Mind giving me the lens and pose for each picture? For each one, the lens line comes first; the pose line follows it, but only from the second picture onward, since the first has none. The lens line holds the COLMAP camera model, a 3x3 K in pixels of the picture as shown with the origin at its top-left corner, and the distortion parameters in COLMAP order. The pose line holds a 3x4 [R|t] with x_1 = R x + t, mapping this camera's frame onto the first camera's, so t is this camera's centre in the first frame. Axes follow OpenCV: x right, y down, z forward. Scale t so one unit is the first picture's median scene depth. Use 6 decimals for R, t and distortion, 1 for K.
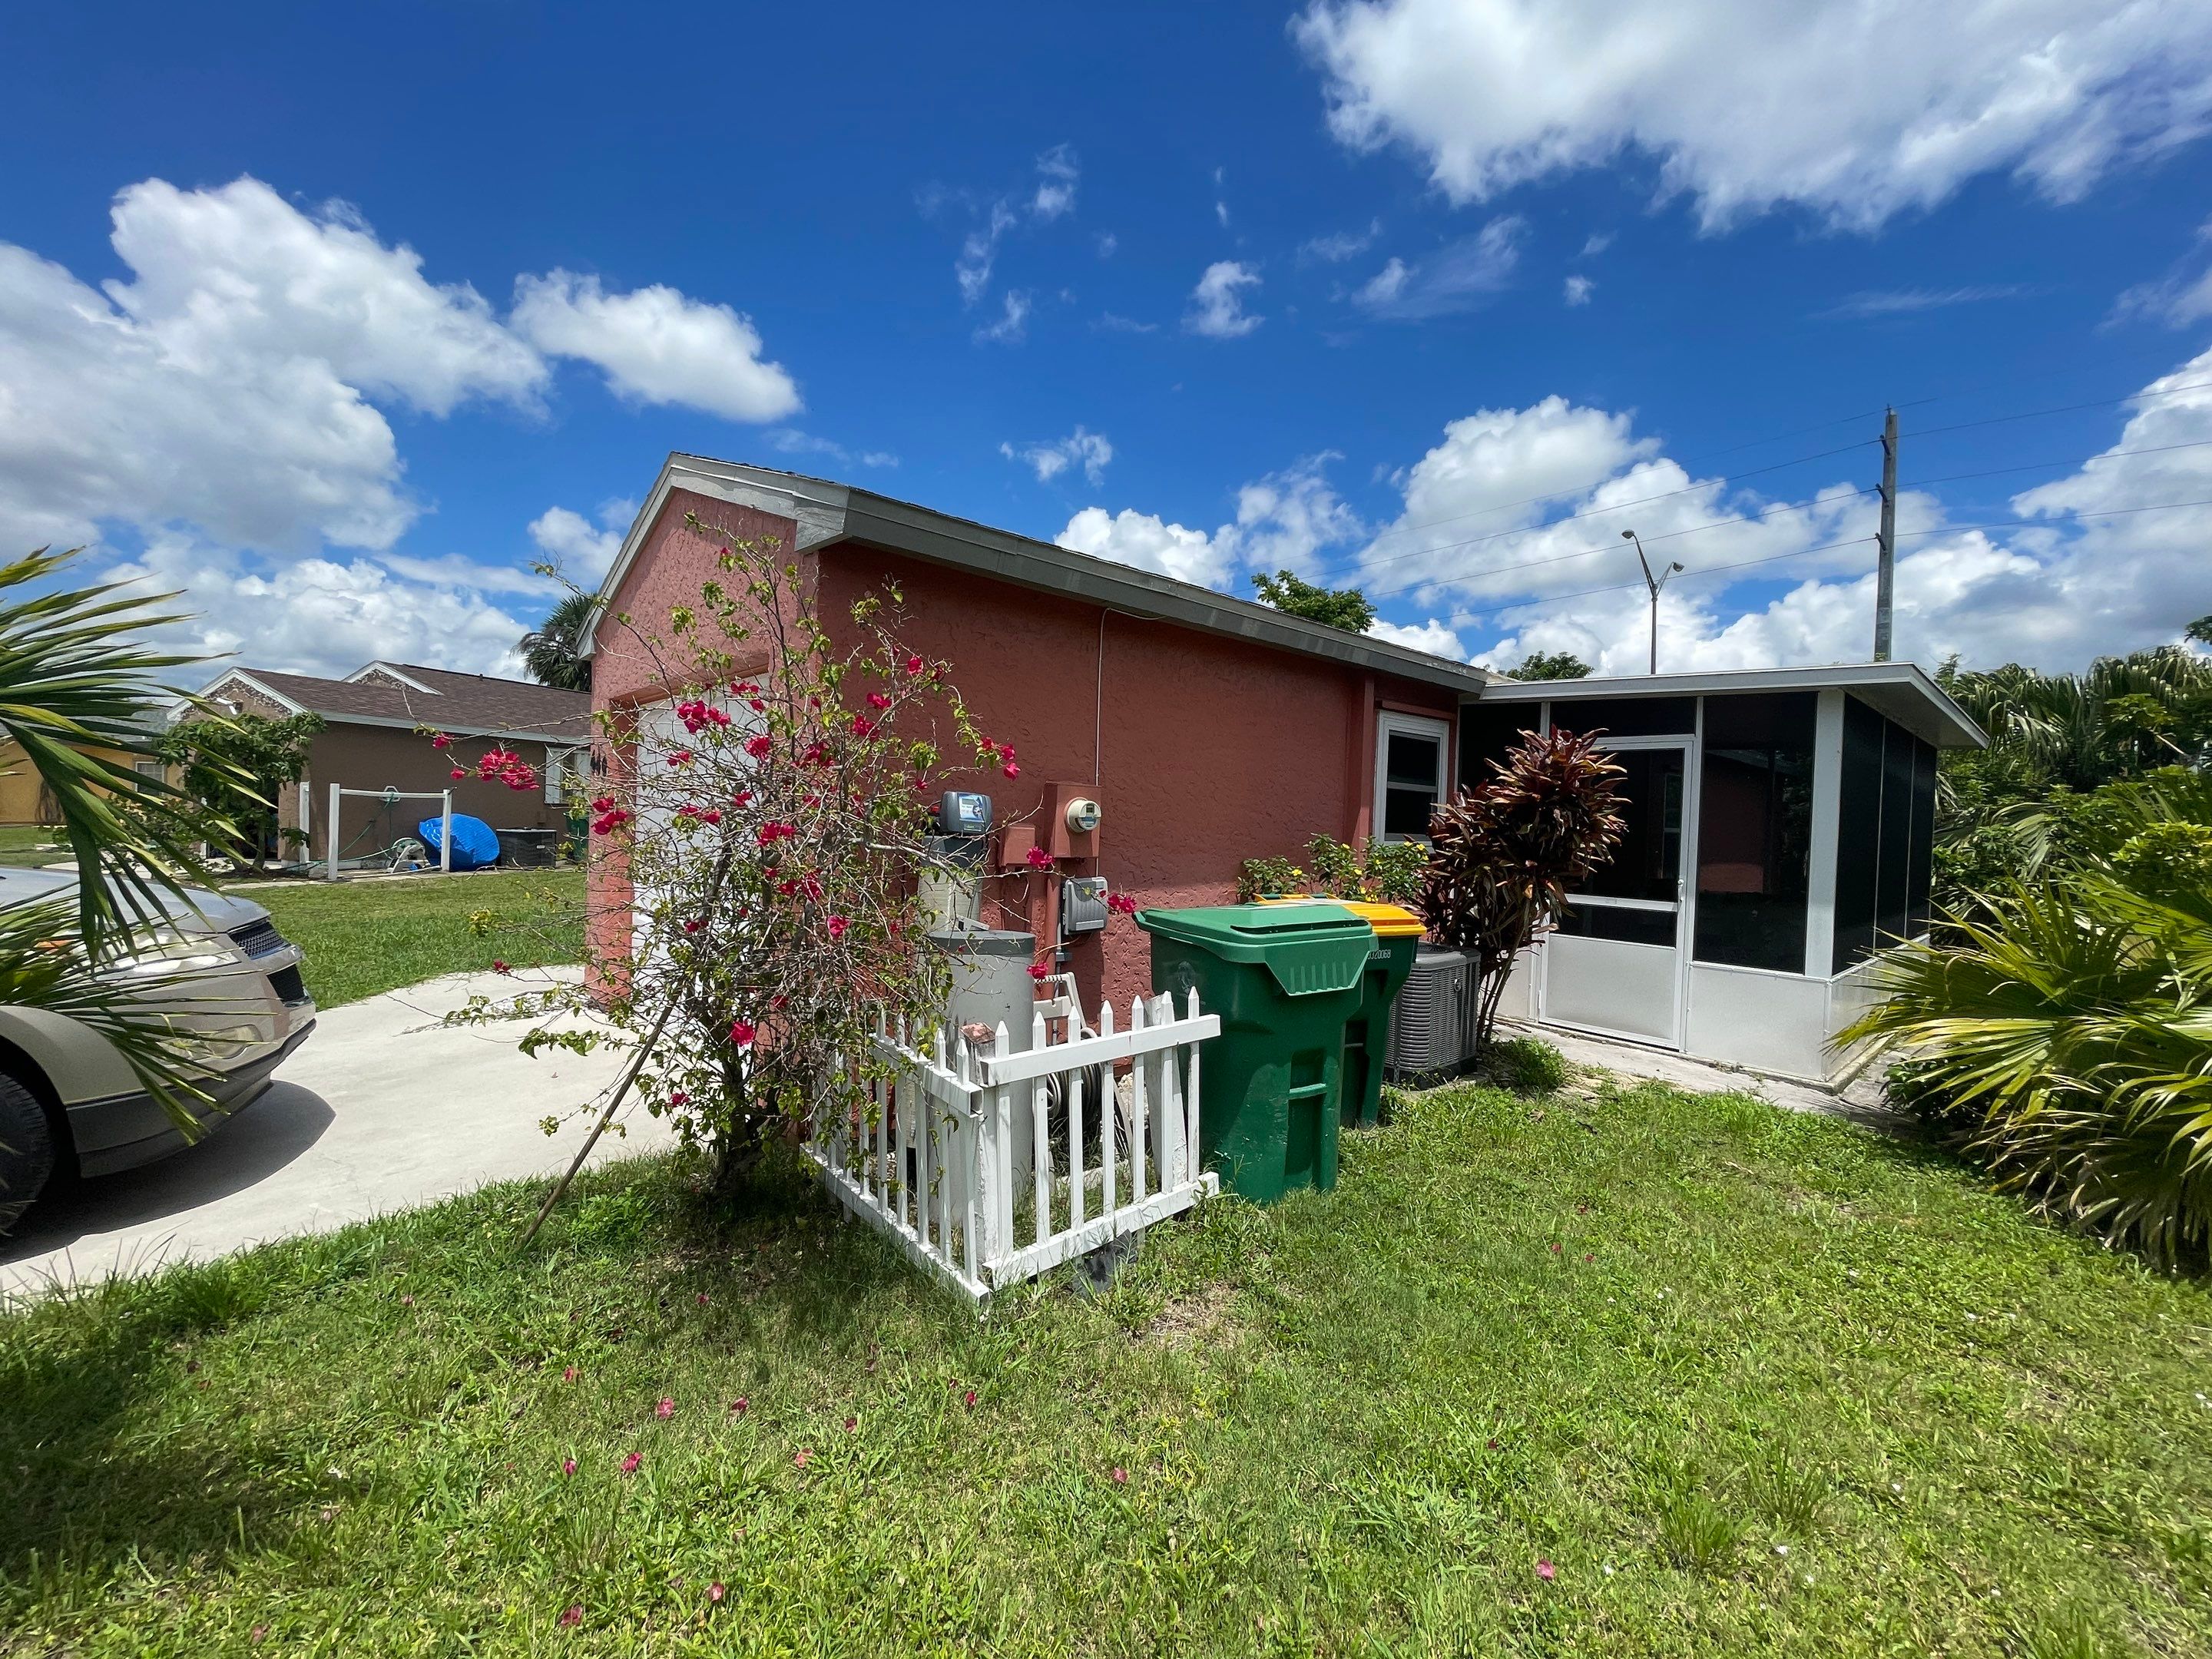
lens RADIAL K [[894.2, 0, 1099.9], [0, 894.2, 834.9], [0, 0, 1]] dist [-0.000691, 0.000229]
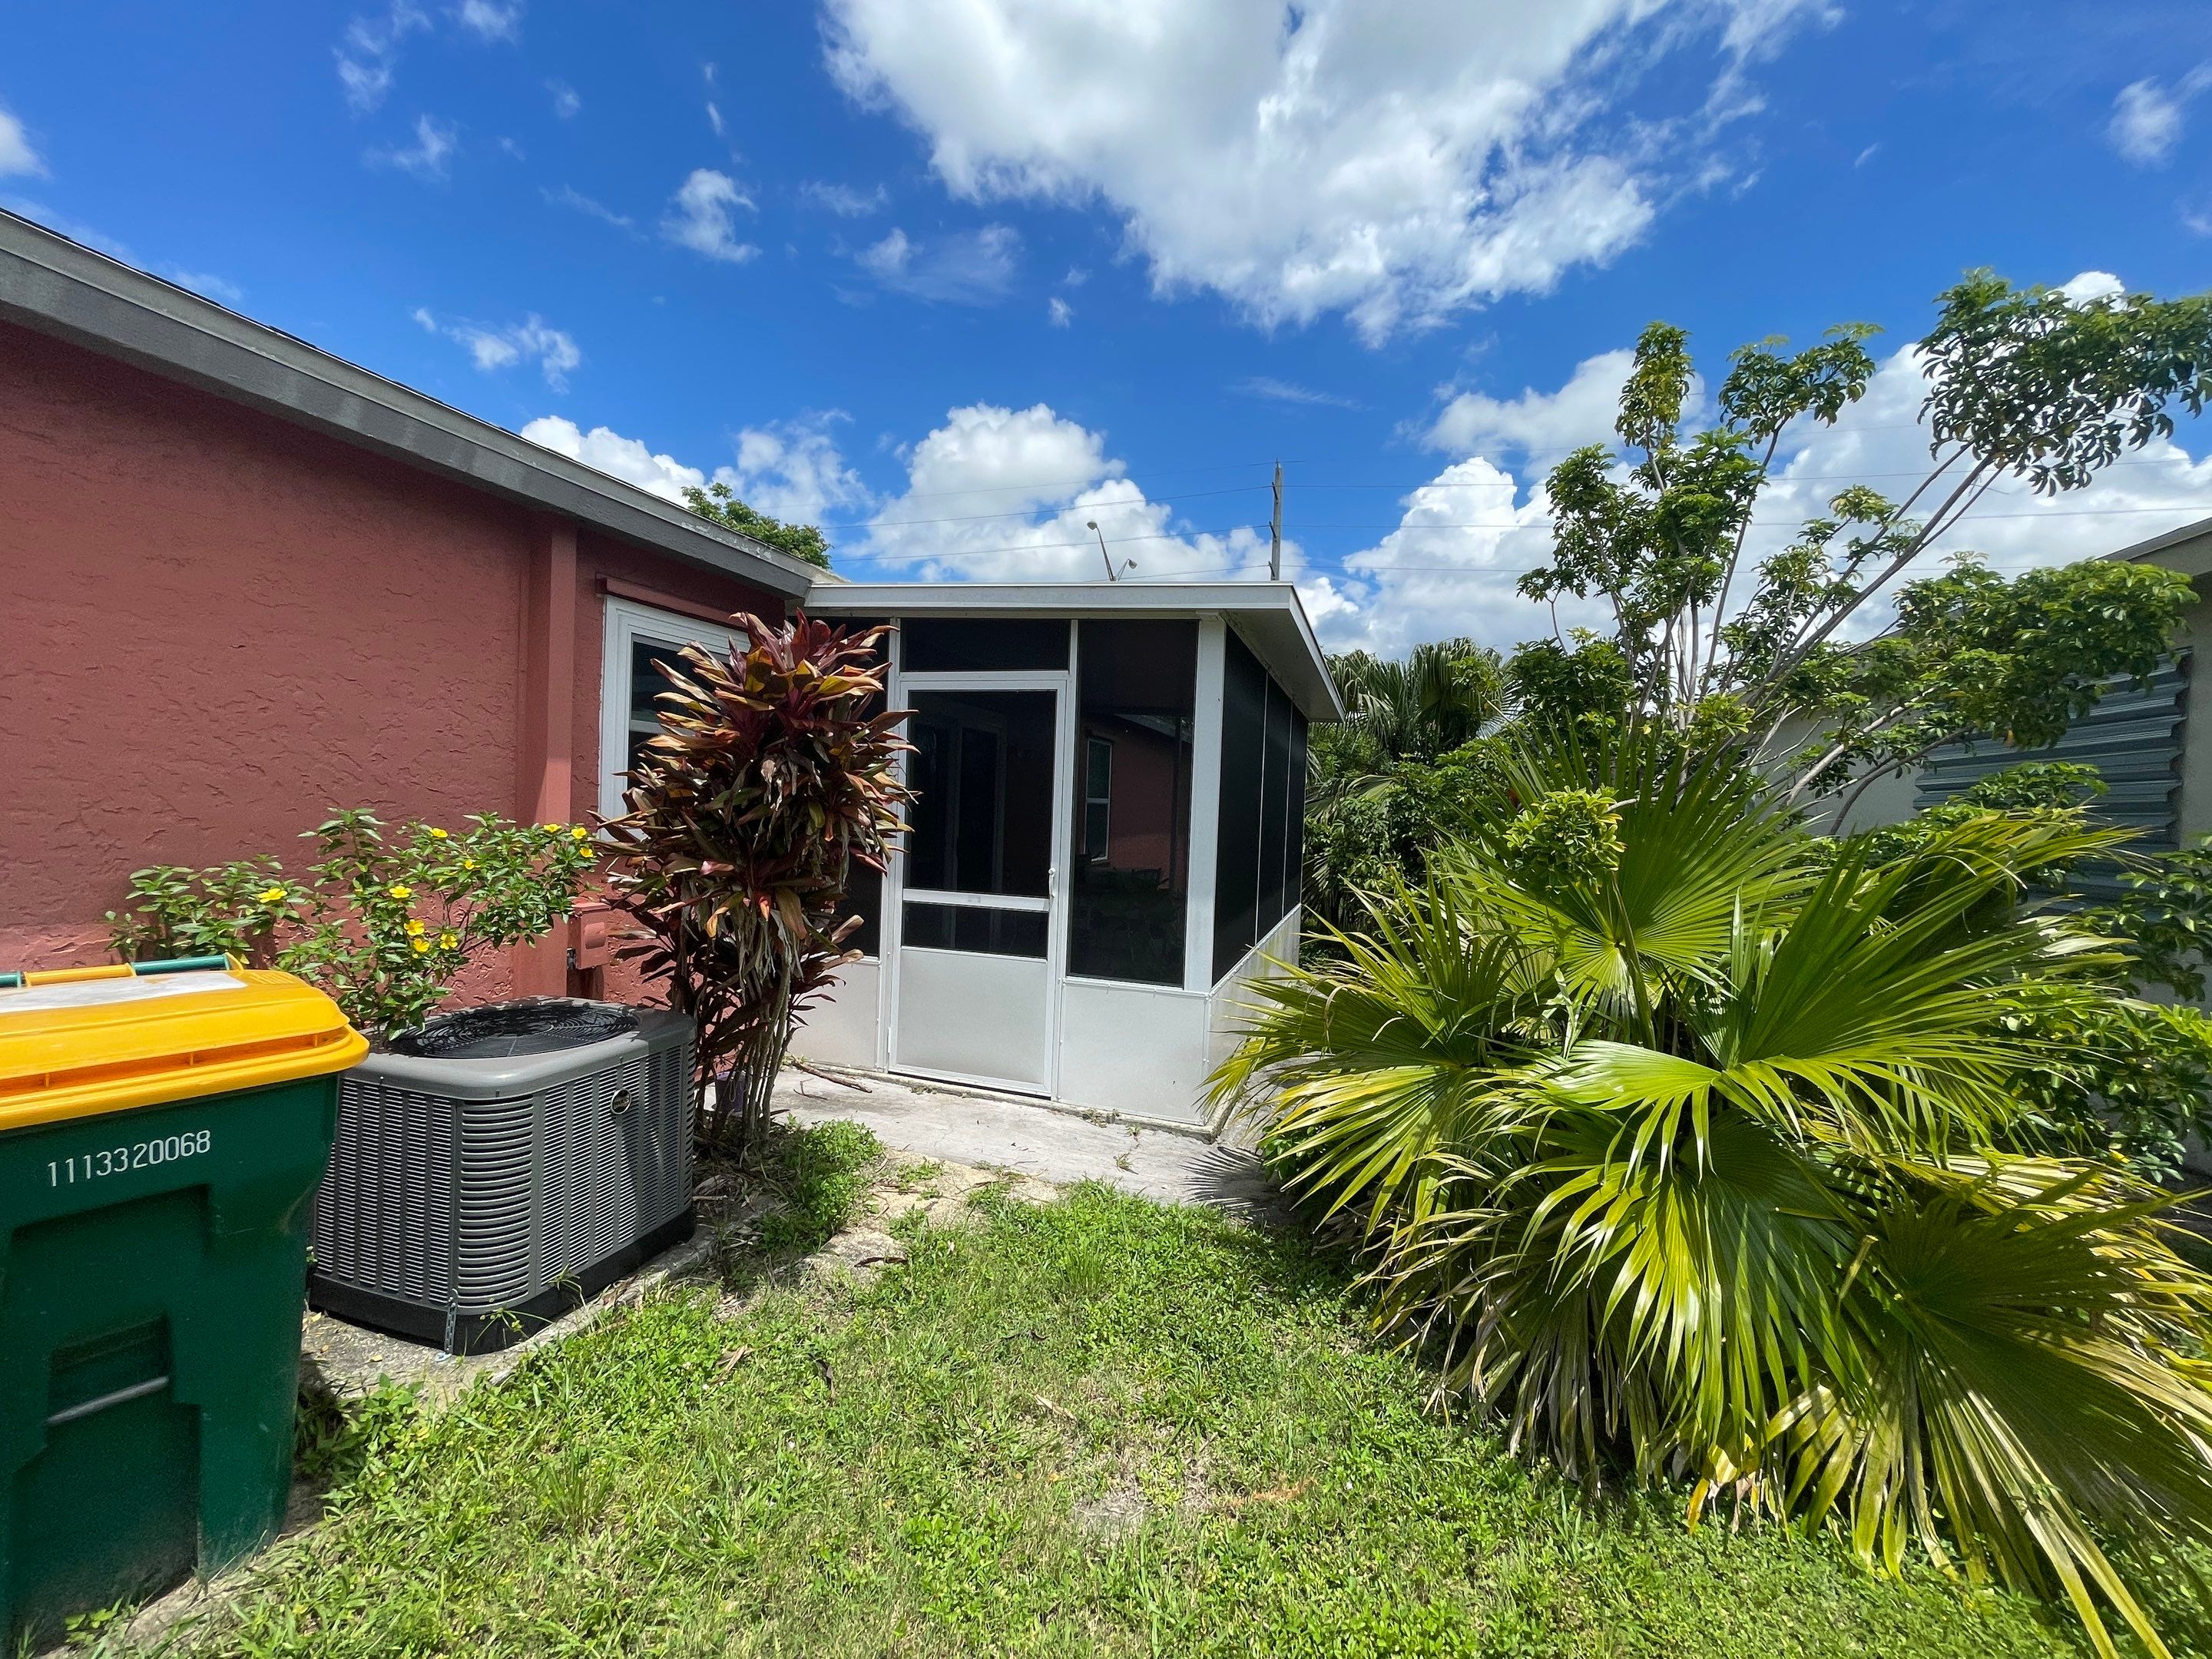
lens RADIAL K [[892.8, 0, 1099.8], [0, 892.8, 828.8], [0, 0, 1]] dist [0.000245, -0.000065]
pose [[0.862623, -0.014588, 0.505638, 0.396526], [0.001098, 0.999636, 0.026968, -0.003336], [-0.505847, -0.022708, 0.862324, 0.437707]]
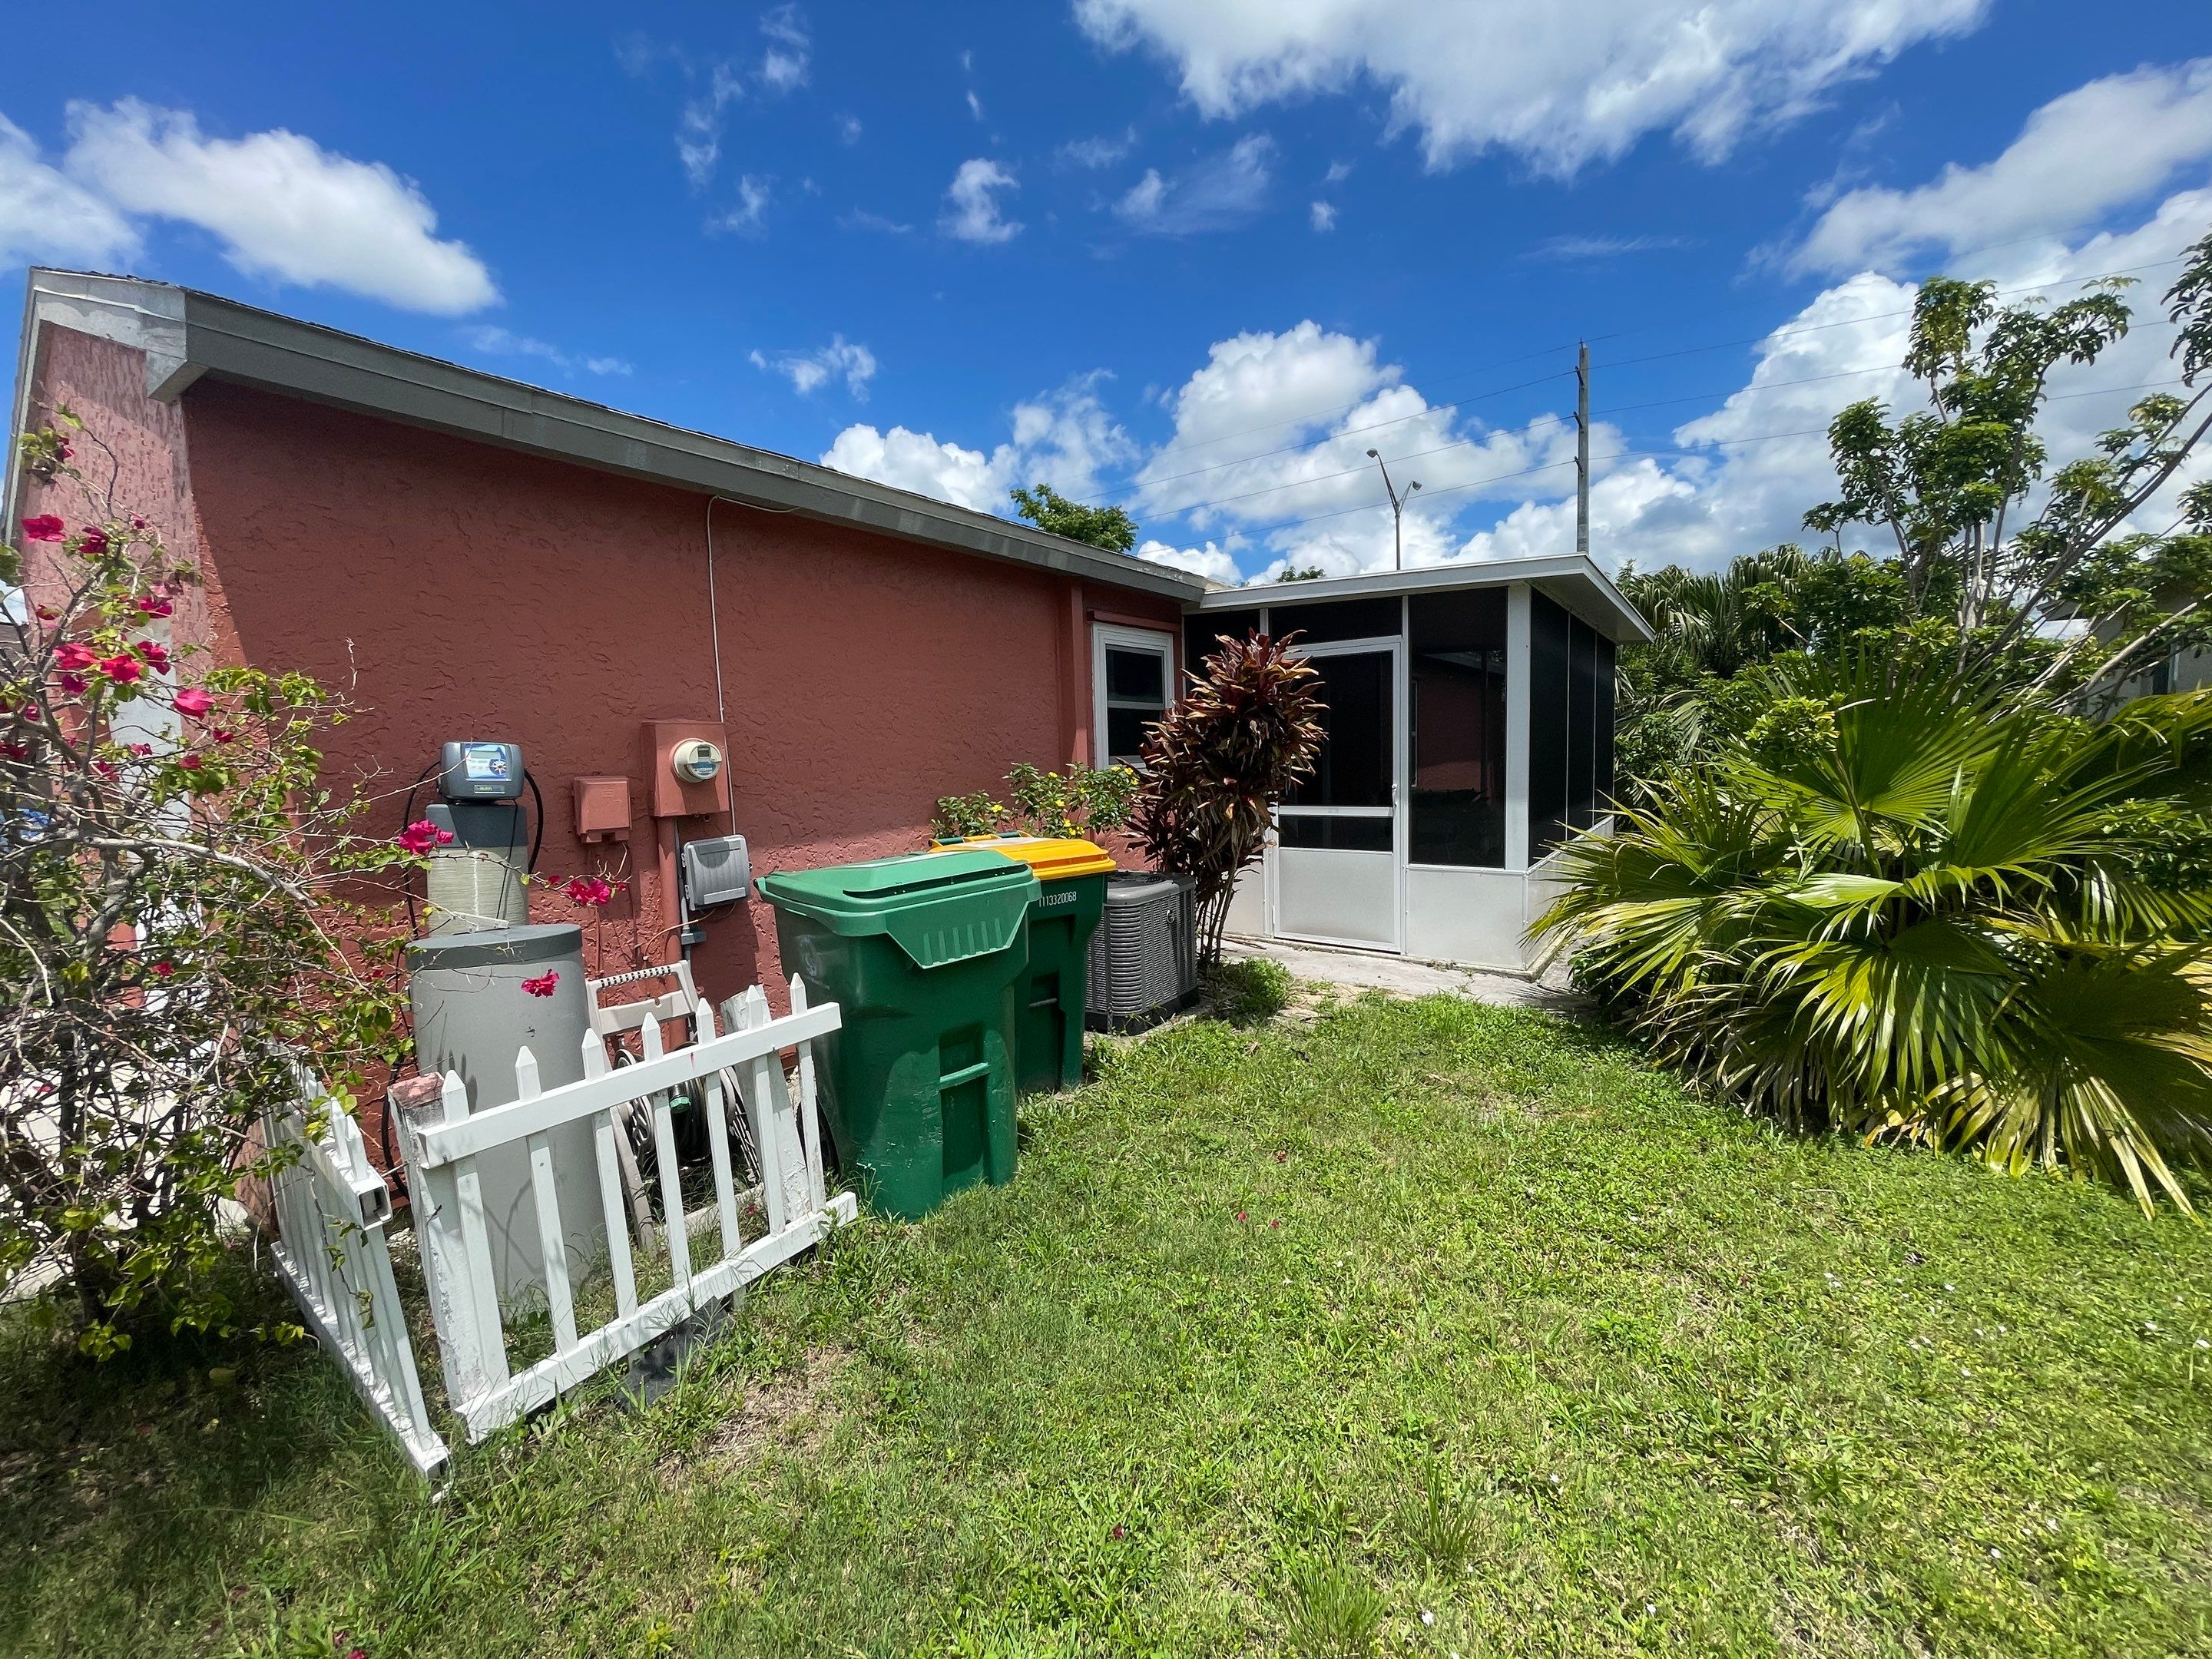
lens RADIAL K [[894.0, 0, 1106.0], [0, 894.0, 829.5], [0, 0, 1]] dist [0.002701, 0.000215]
pose [[0.971969, -0.082600, 0.220122, 0.144194], [0.066768, 0.994681, 0.078430, 0.001012], [-0.225429, -0.061535, 0.972314, 0.126865]]
